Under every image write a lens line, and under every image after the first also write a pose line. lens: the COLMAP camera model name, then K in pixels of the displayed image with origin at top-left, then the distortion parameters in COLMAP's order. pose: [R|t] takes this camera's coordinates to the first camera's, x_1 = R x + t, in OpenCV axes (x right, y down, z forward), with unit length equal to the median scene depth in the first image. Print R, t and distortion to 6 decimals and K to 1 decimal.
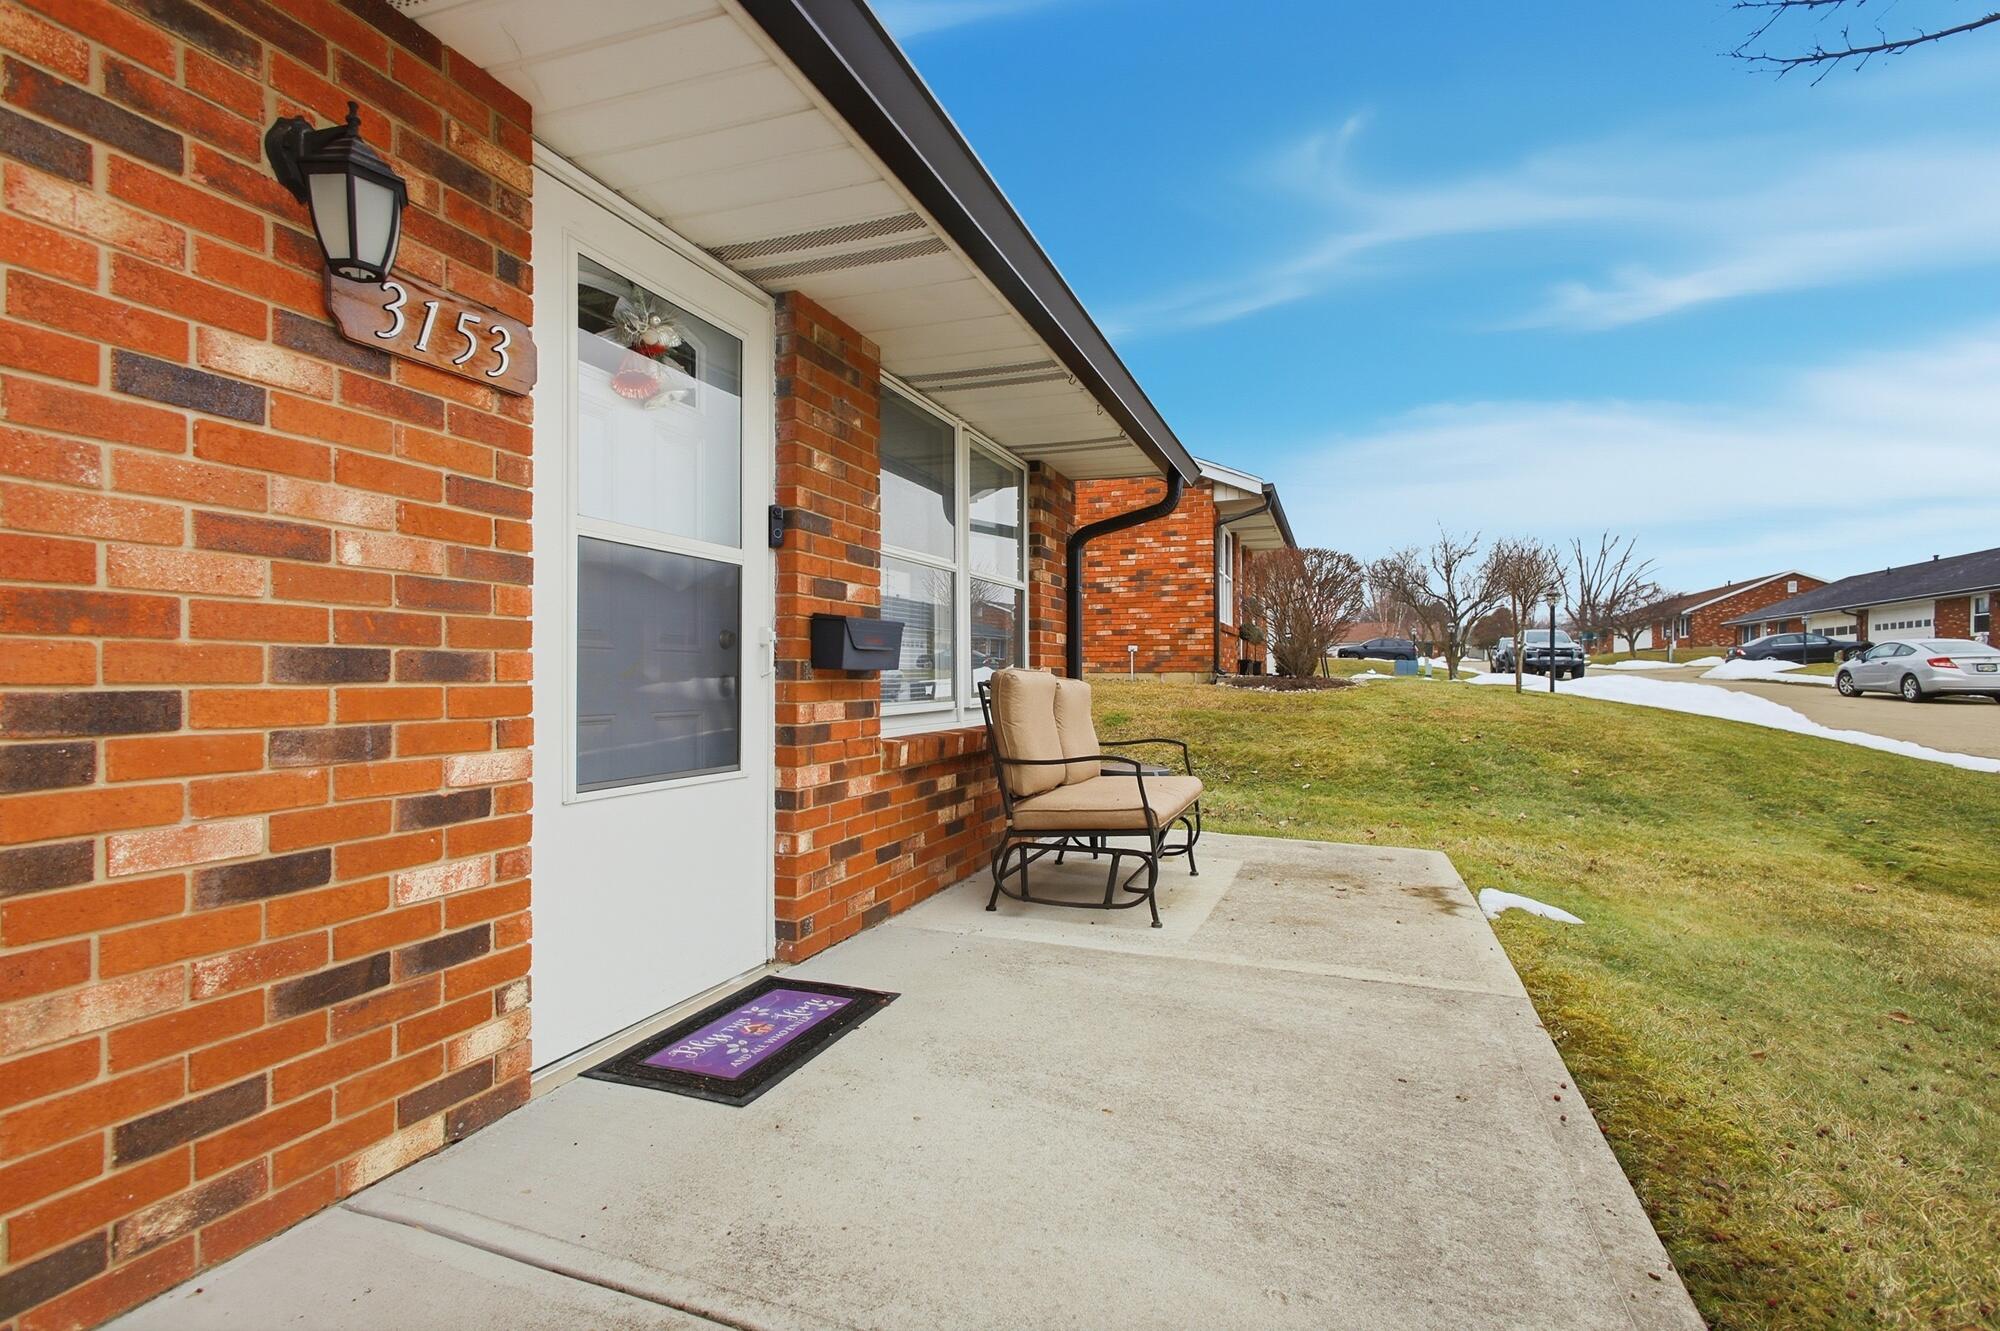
lens RADIAL K [[933.4, 0, 998.9], [0, 933.4, 675.9], [0, 0, 1]] dist [-0.000546, -0.000309]
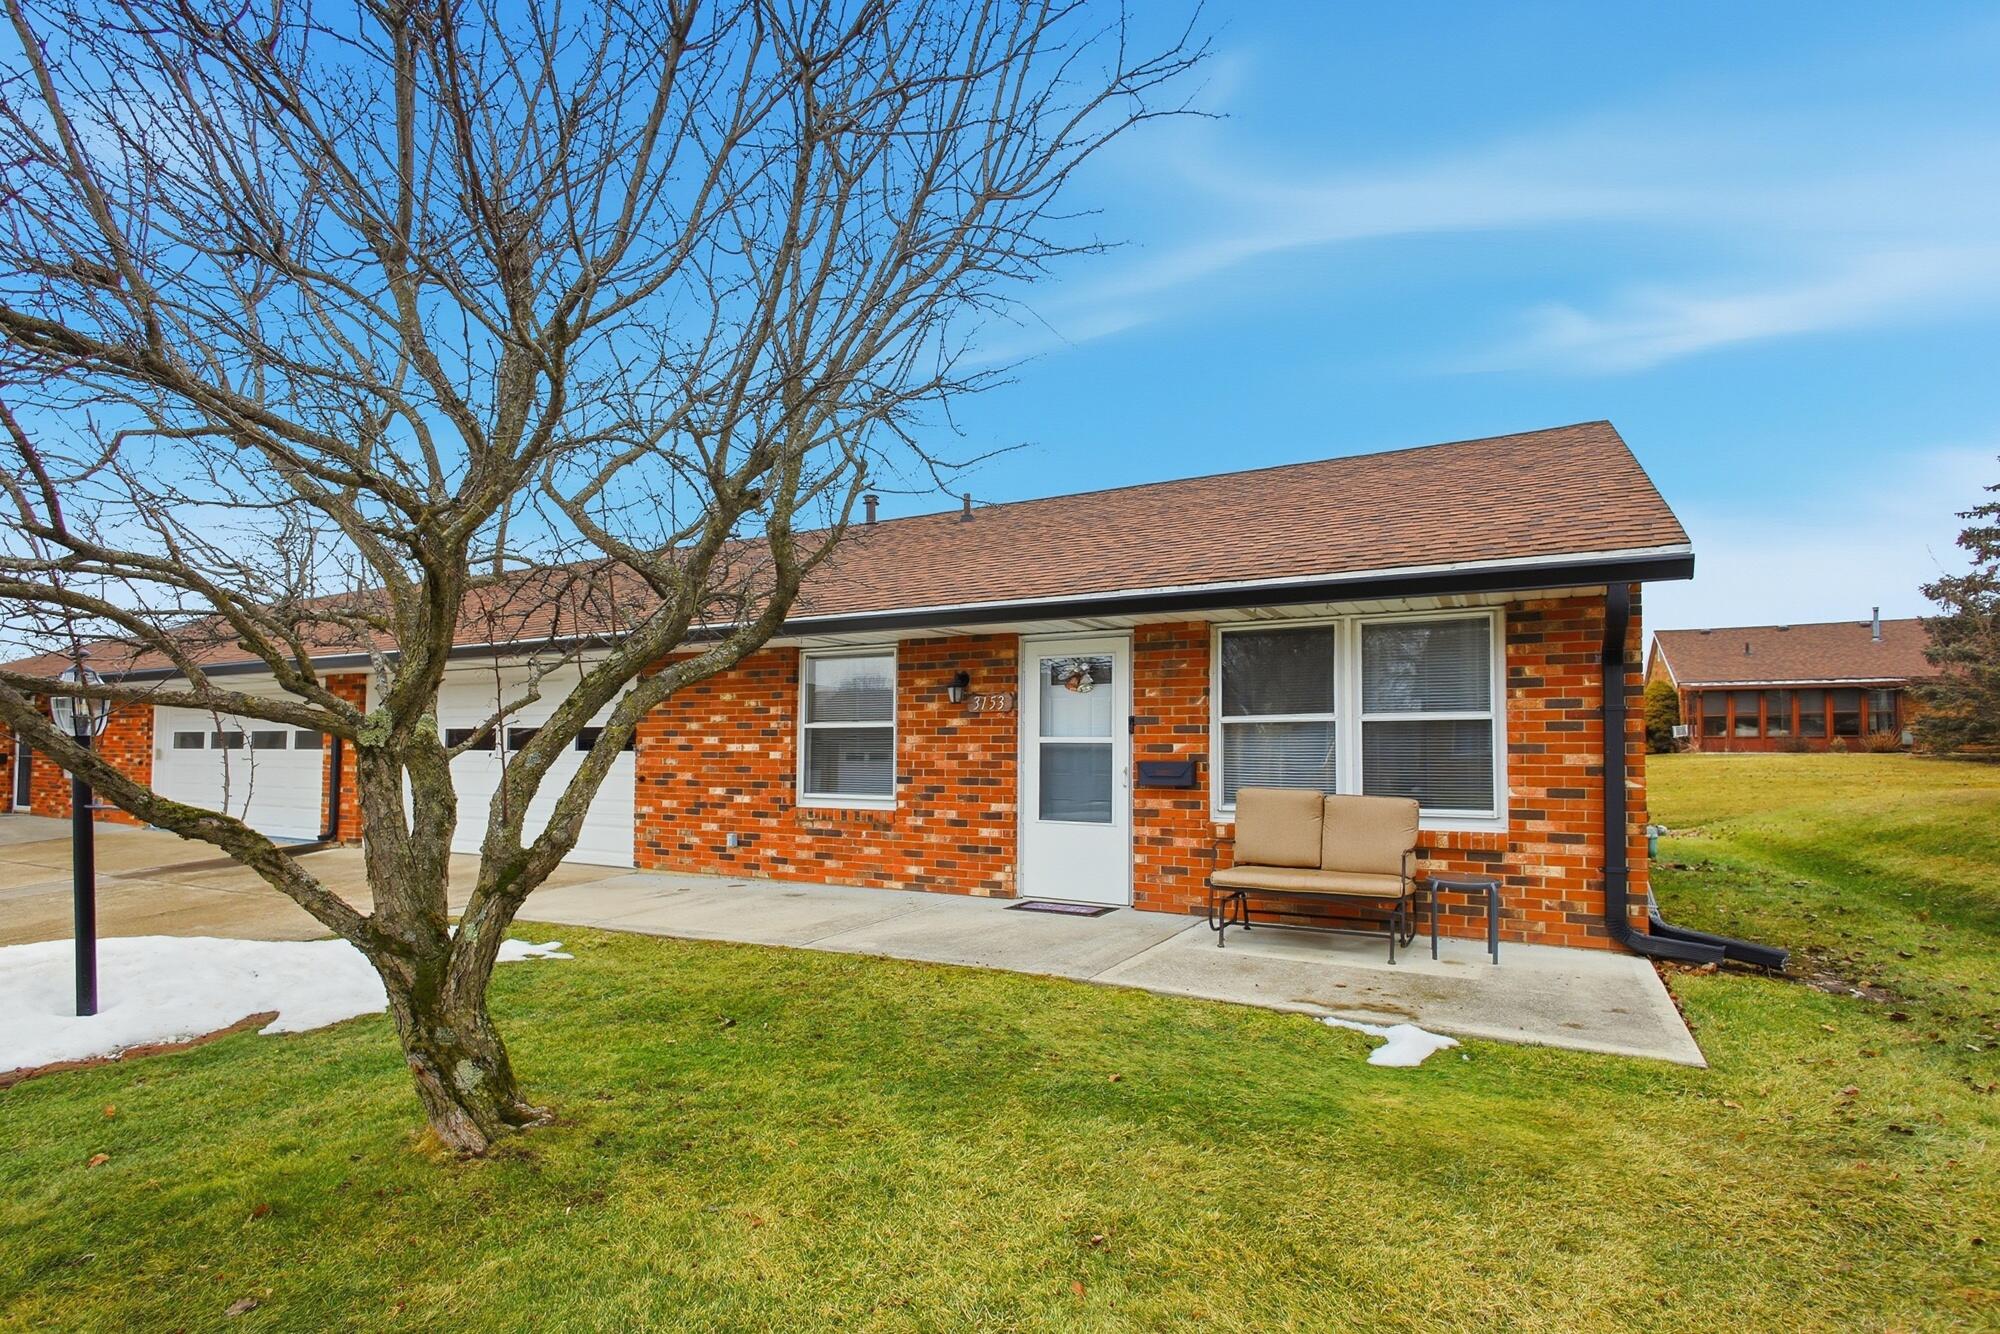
lens RADIAL K [[990.2, 0, 1012.3], [0, 990.2, 711.2], [0, 0, 1]] dist [0.001820, -0.001100]
pose [[-0.129256, -0.043982, -0.990635, 3.496108], [-0.005131, 0.999032, -0.043685, -0.122264], [0.991598, -0.000563, -0.129356, 1.531730]]
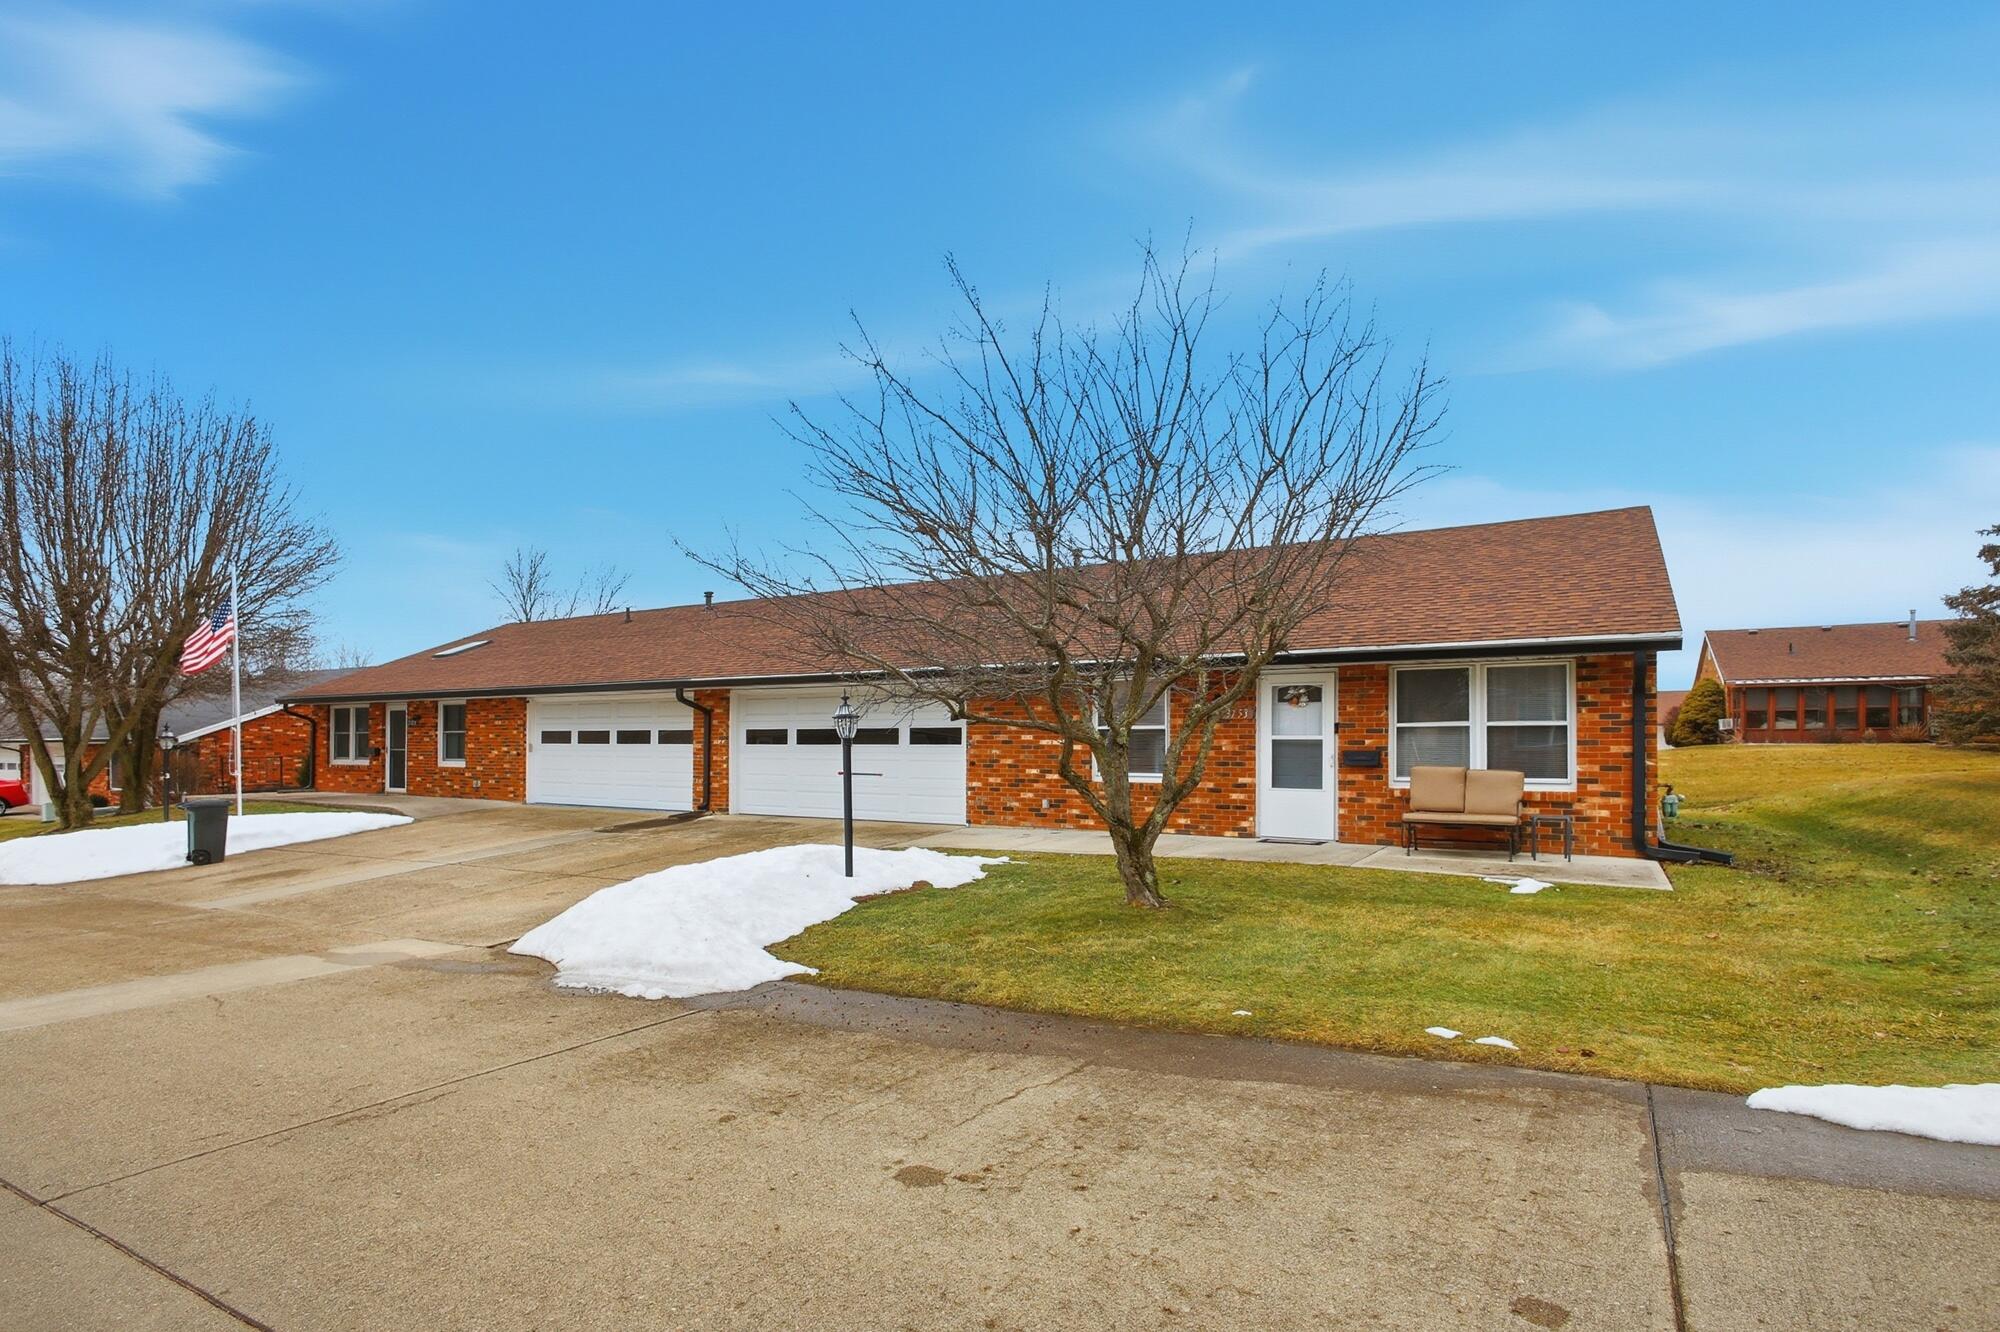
lens RADIAL K [[1026.2, 0, 1000.6], [0, 1026.2, 729.3], [0, 0, 1]] dist [0.000133, 0.000403]
pose [[-0.165743, -0.016577, -0.986030, 6.247464], [-0.003121, 0.999863, -0.016285, -0.121082], [0.986164, 0.000378, -0.165772, 0.500659]]
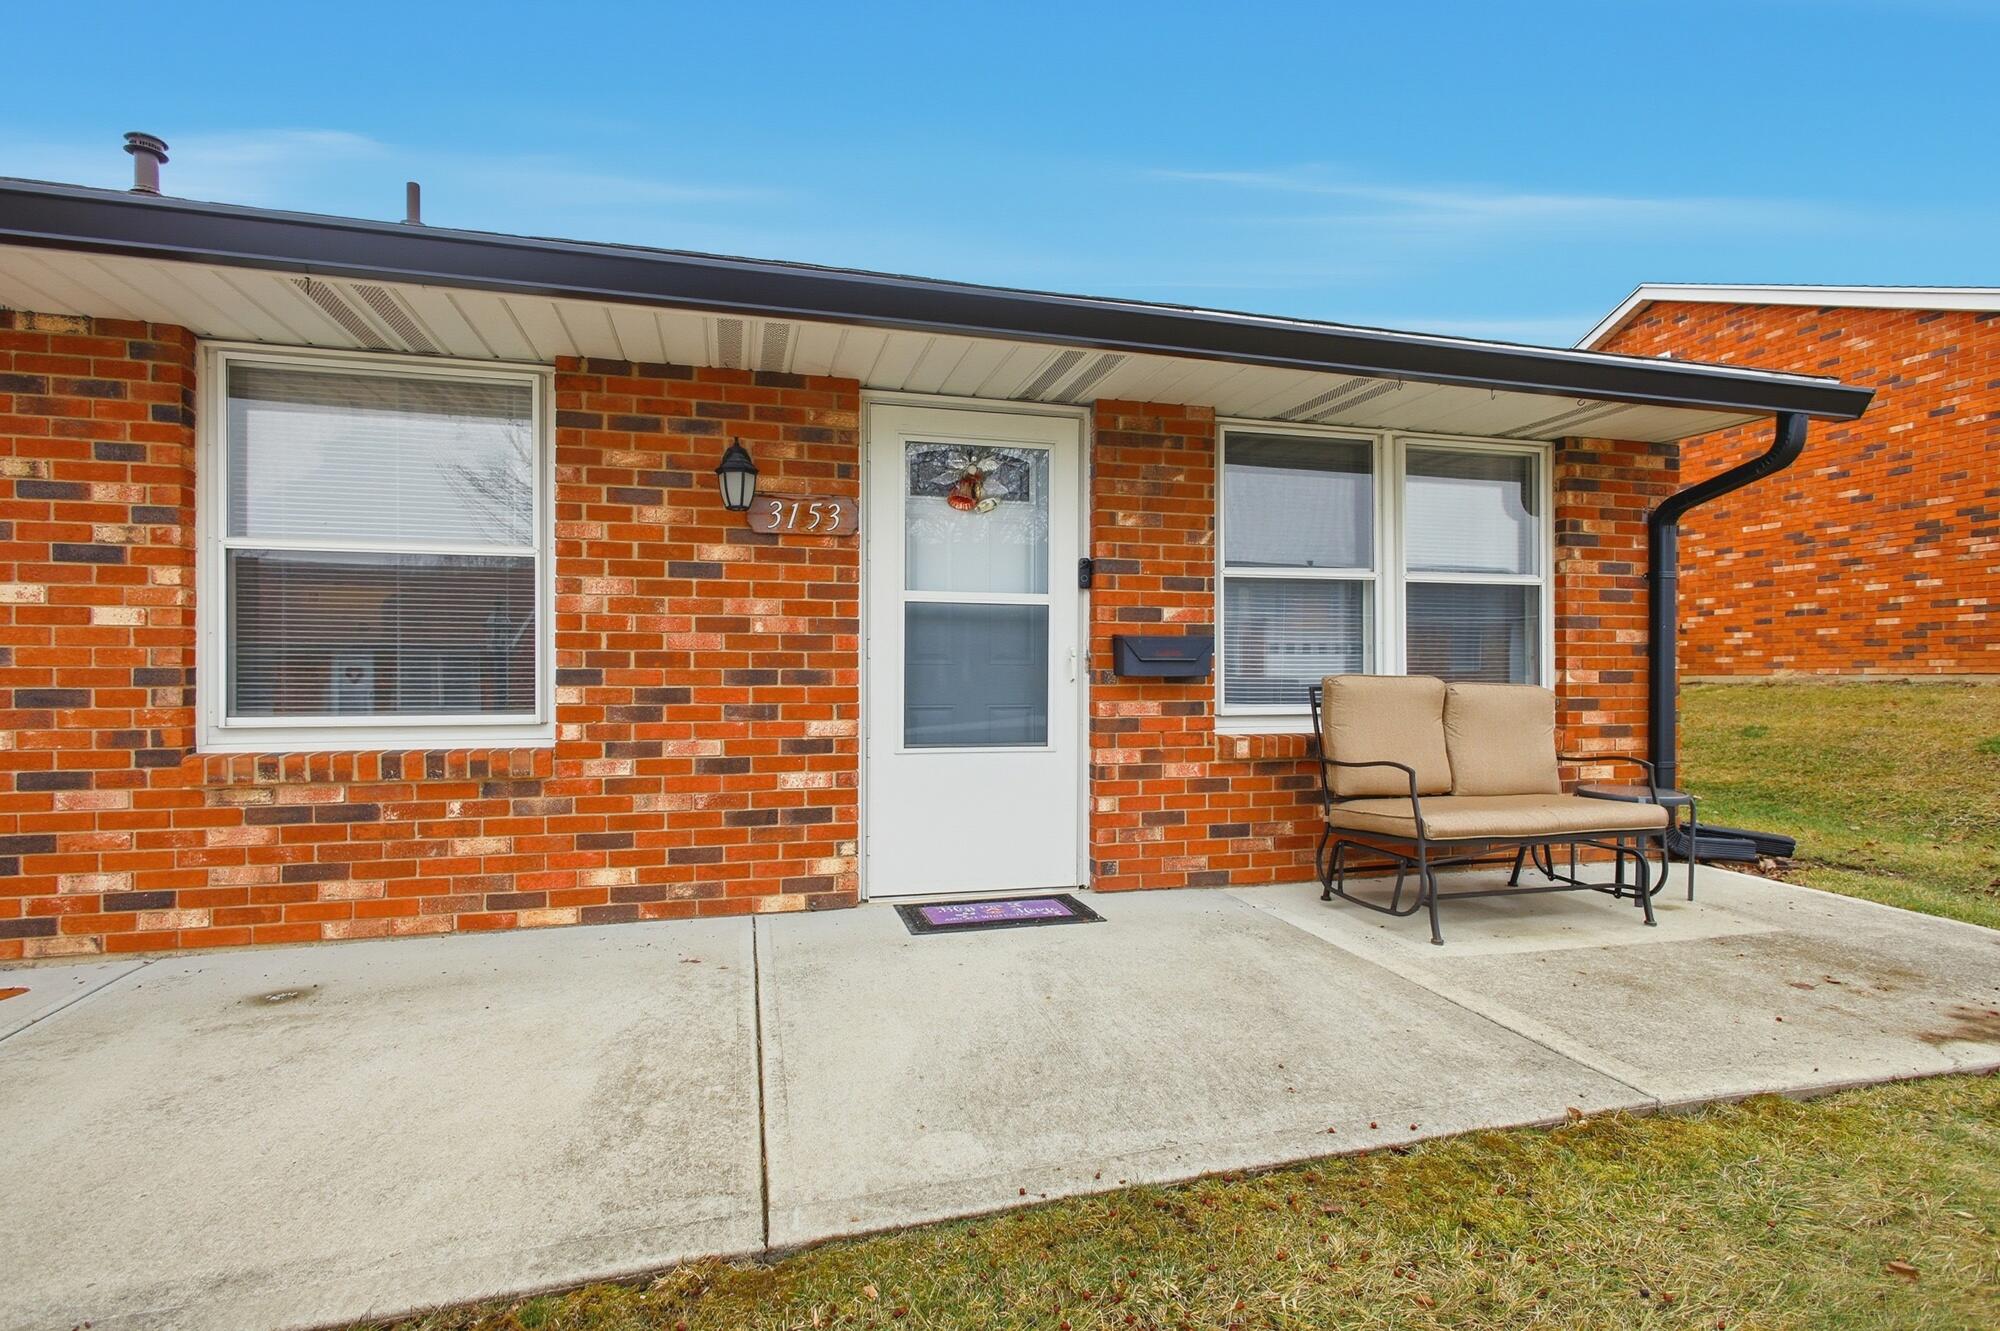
lens RADIAL K [[933.4, 0, 998.9], [0, 933.4, 675.9], [0, 0, 1]] dist [-0.000546, -0.000309]
pose [[0.582479, -0.001191, -0.812845, 1.216514], [0.000256, 0.999999, -0.001282, -0.009733], [0.812846, 0.000538, 0.582479, 0.133366]]
